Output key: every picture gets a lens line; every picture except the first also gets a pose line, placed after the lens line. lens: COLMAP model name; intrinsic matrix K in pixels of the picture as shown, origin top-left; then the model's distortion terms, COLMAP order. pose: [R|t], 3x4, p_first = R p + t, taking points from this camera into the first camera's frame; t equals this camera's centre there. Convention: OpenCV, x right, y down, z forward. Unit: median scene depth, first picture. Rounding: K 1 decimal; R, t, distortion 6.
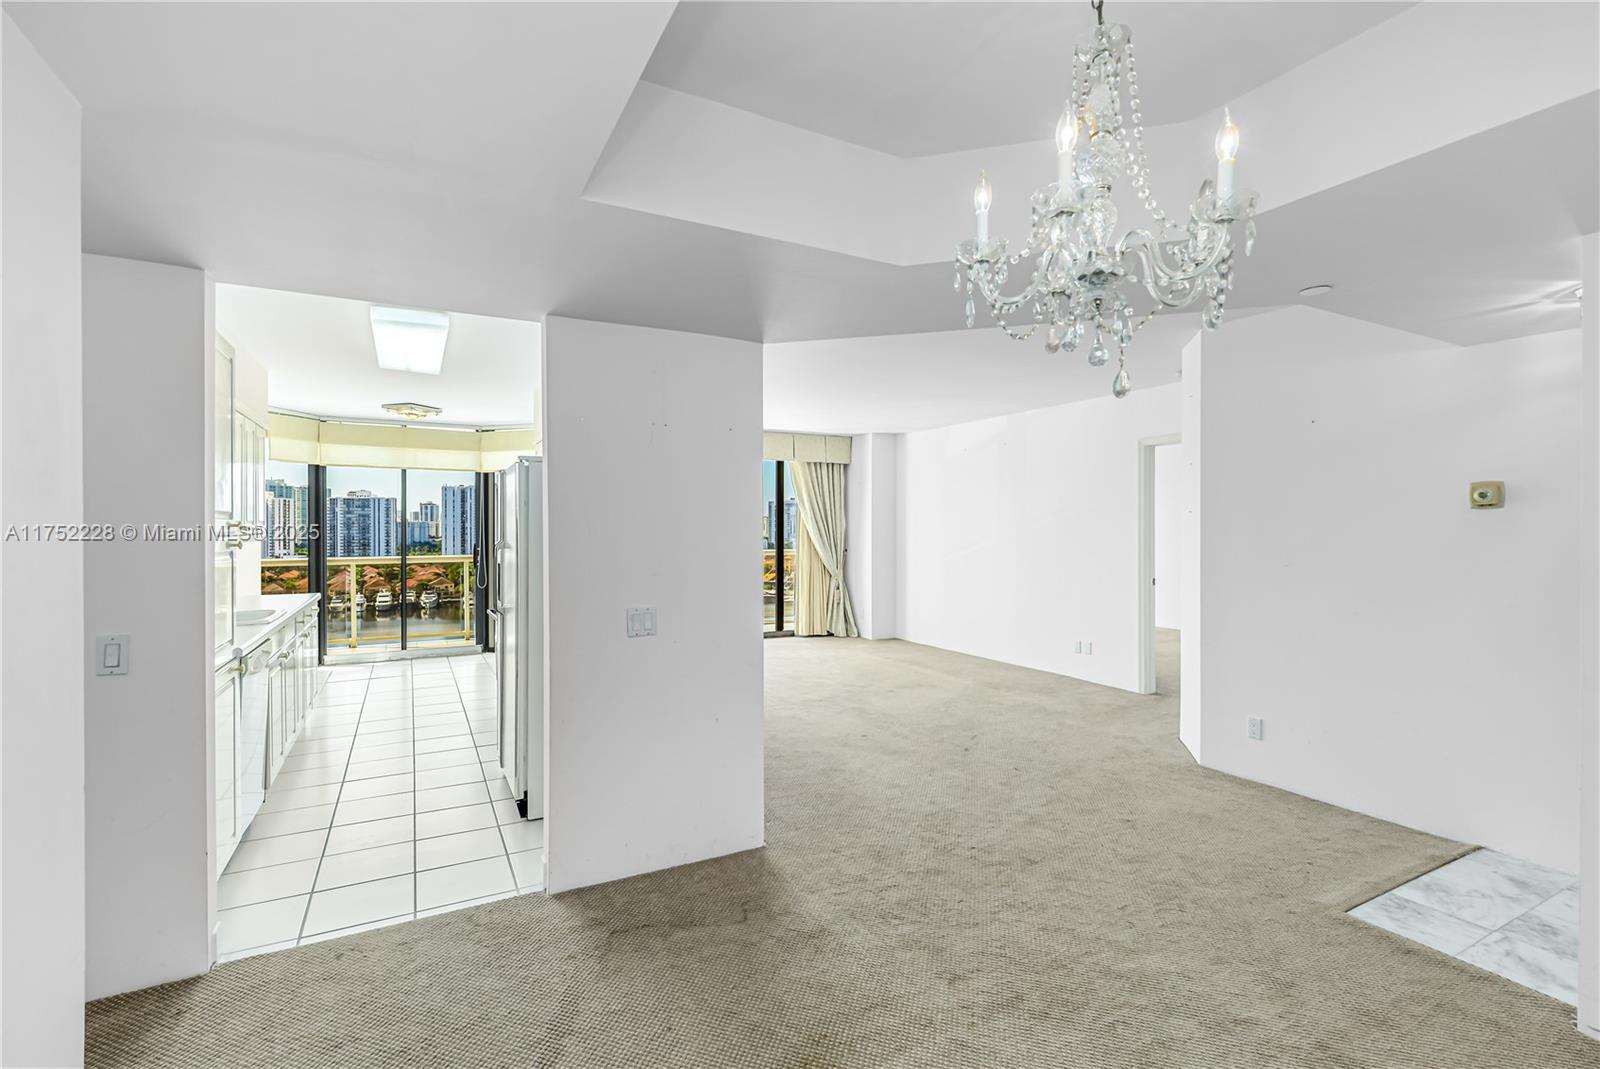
lens RADIAL K [[735.7, 0, 800.2], [0, 735.7, 530.1], [0, 0, 1]] dist [0.000838, 0.000020]
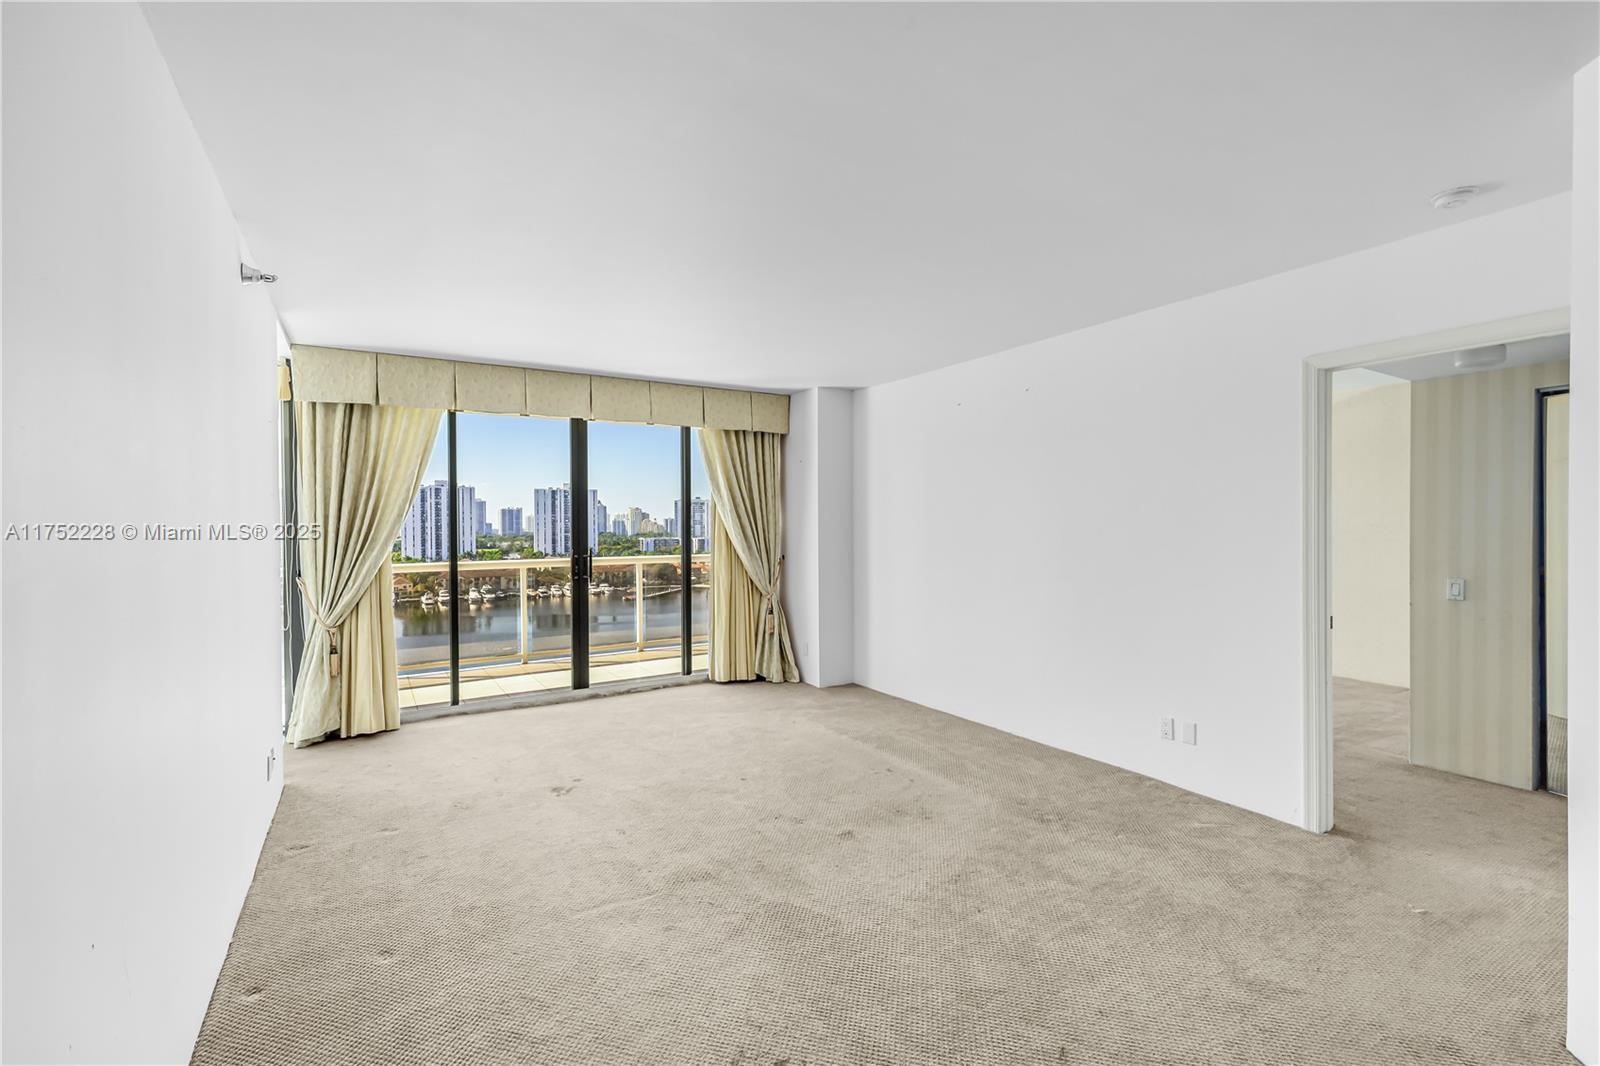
lens RADIAL K [[706.3, 0, 800.0], [0, 706.3, 533.0], [0, 0, 1]] dist [0.003185, 0.000123]
pose [[0.998362, -0.006077, 0.056893, 0.040957], [0.005637, 0.999953, 0.007881, -0.001089], [-0.056938, -0.007547, 0.998349, 0.331345]]
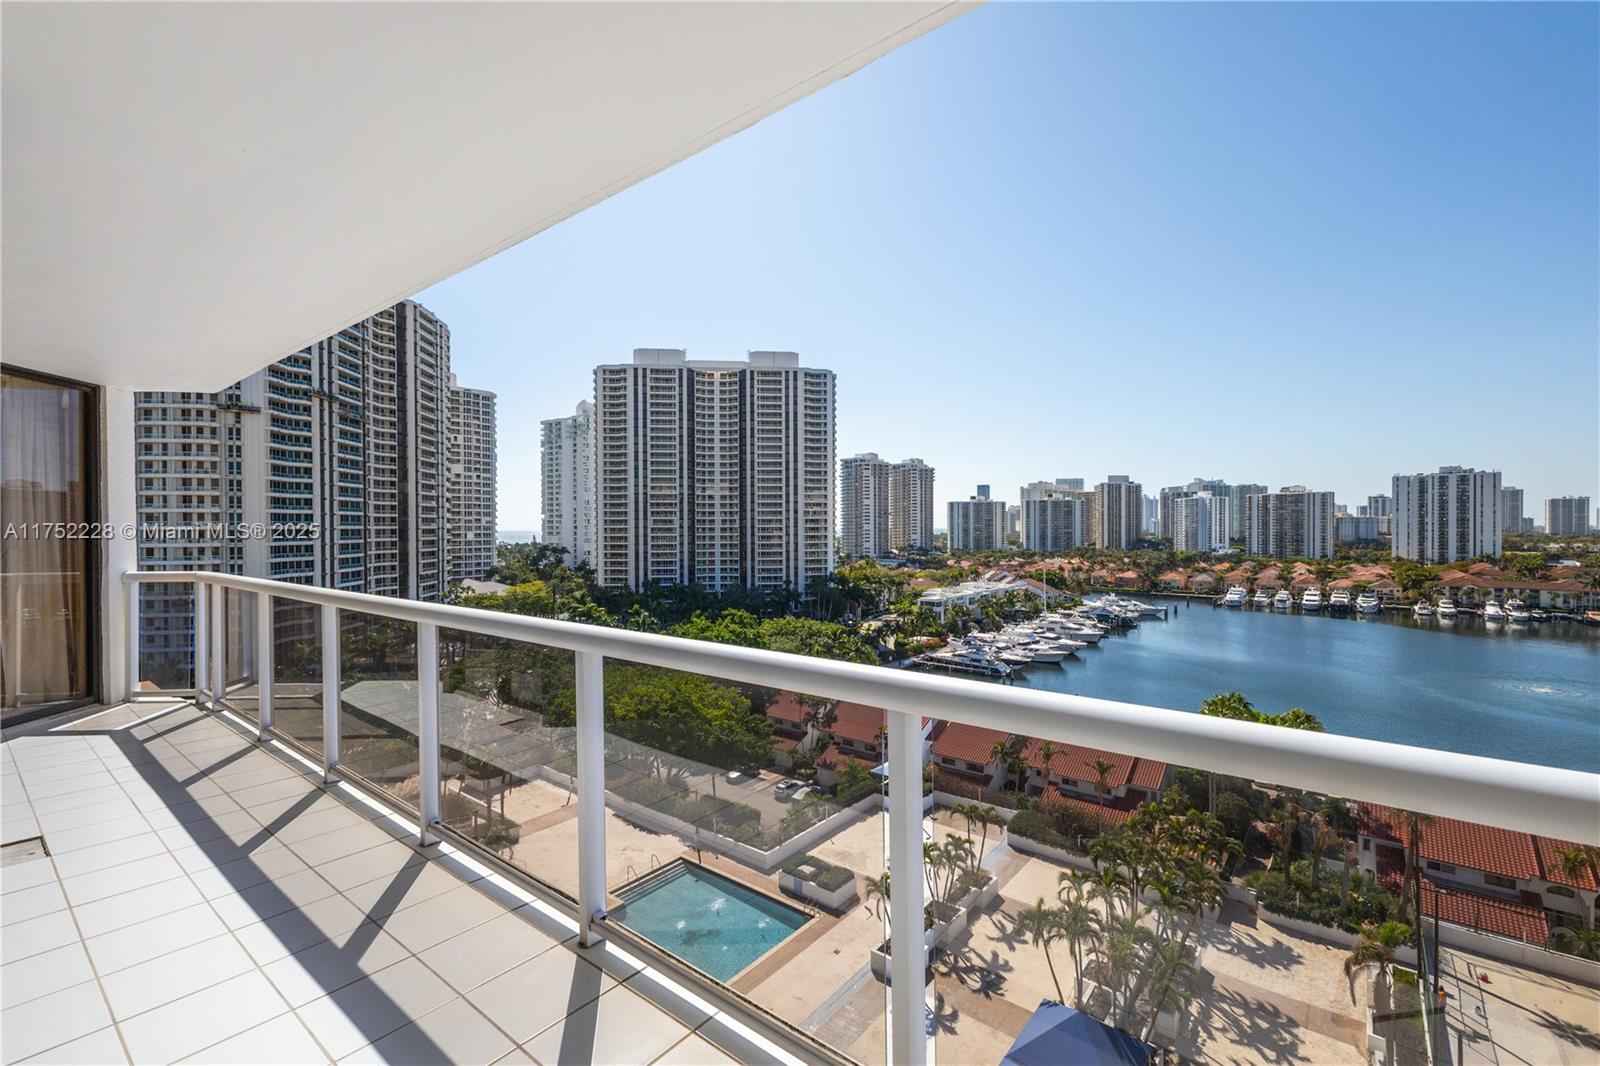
lens RADIAL K [[687.6, 0, 802.5], [0, 687.6, 532.2], [0, 0, 1]] dist [0.008722, -0.000421]
pose [[0.391706, 0.009522, -0.920041, 0.029472], [-0.000950, 0.999950, 0.009945, 0.000731], [0.920090, -0.003022, 0.391695, 1.118390]]
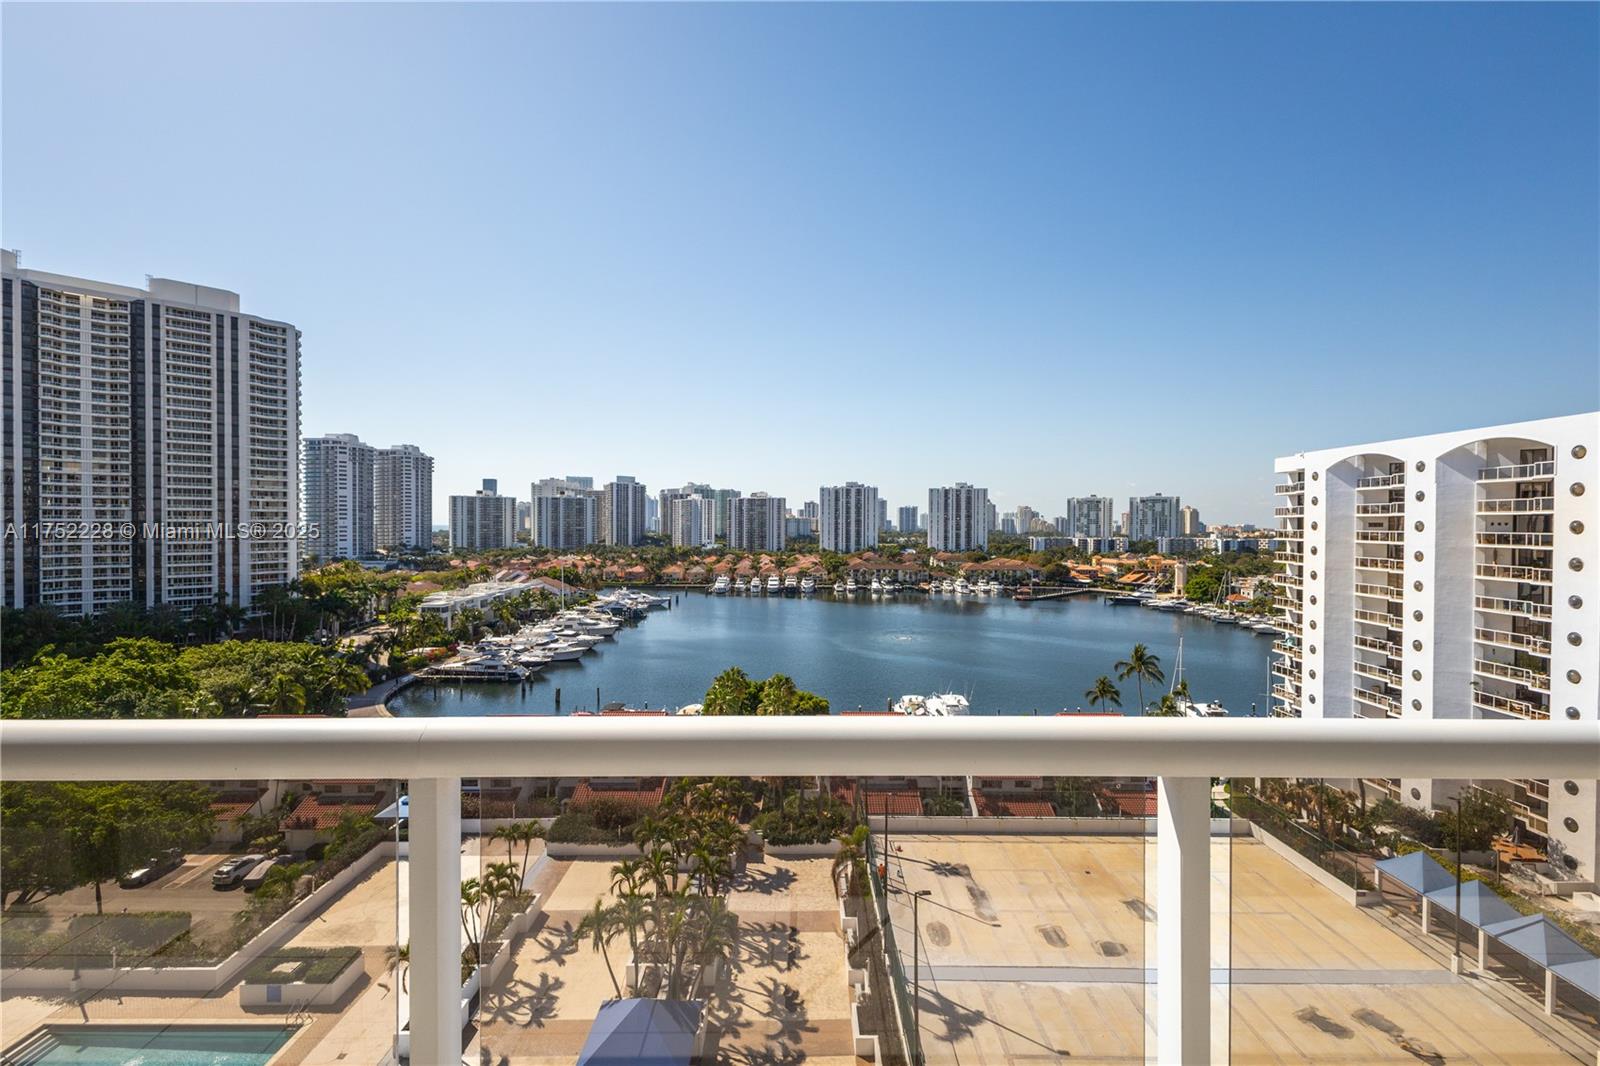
lens RADIAL K [[687.6, 0, 802.5], [0, 687.6, 532.2], [0, 0, 1]] dist [0.008722, -0.000421]
pose [[0.885816, 0.012557, -0.463867, -0.235038], [-0.008688, 0.999907, 0.010476, 0.002073], [0.463956, -0.005250, 0.885843, 1.013688]]
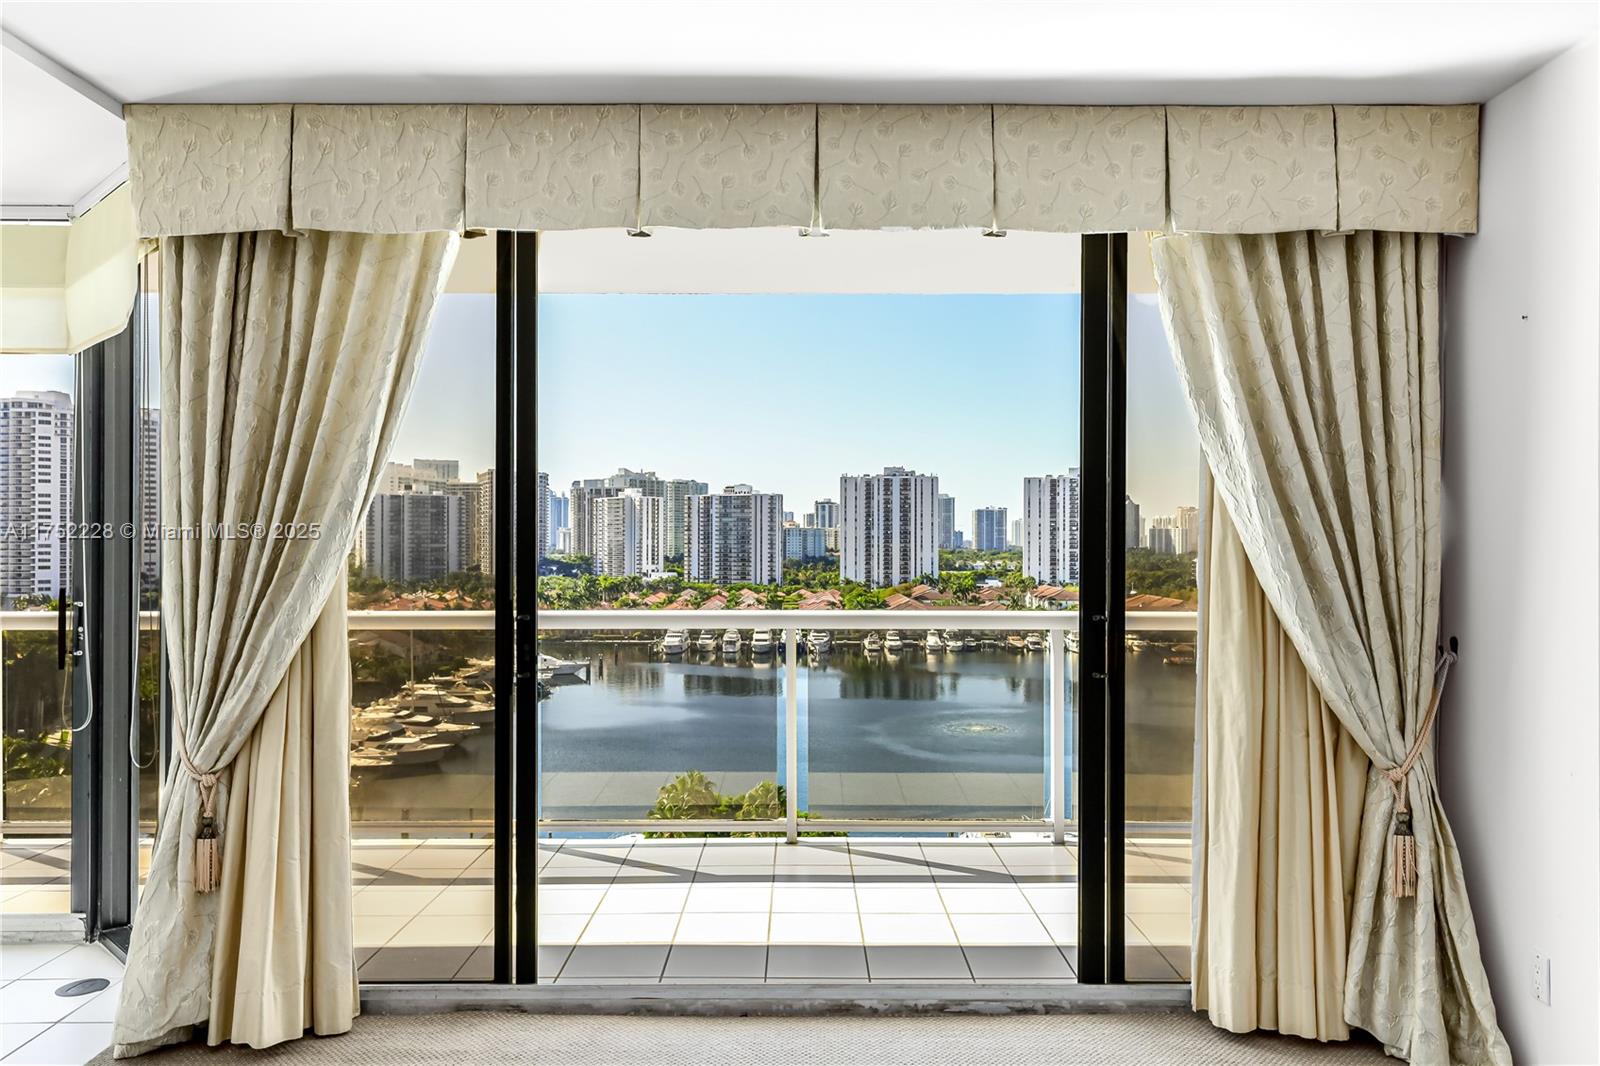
lens RADIAL K [[1168.2, 0, 801.7], [0, 1168.2, 530.1], [0, 0, 1]] dist [0.010224, 0.001831]
pose [[0.881296, 0.001289, -0.472564, 0.057500], [-0.005901, 0.999948, -0.008278, -0.002107], [0.472529, 0.010084, 0.881258, 0.623173]]
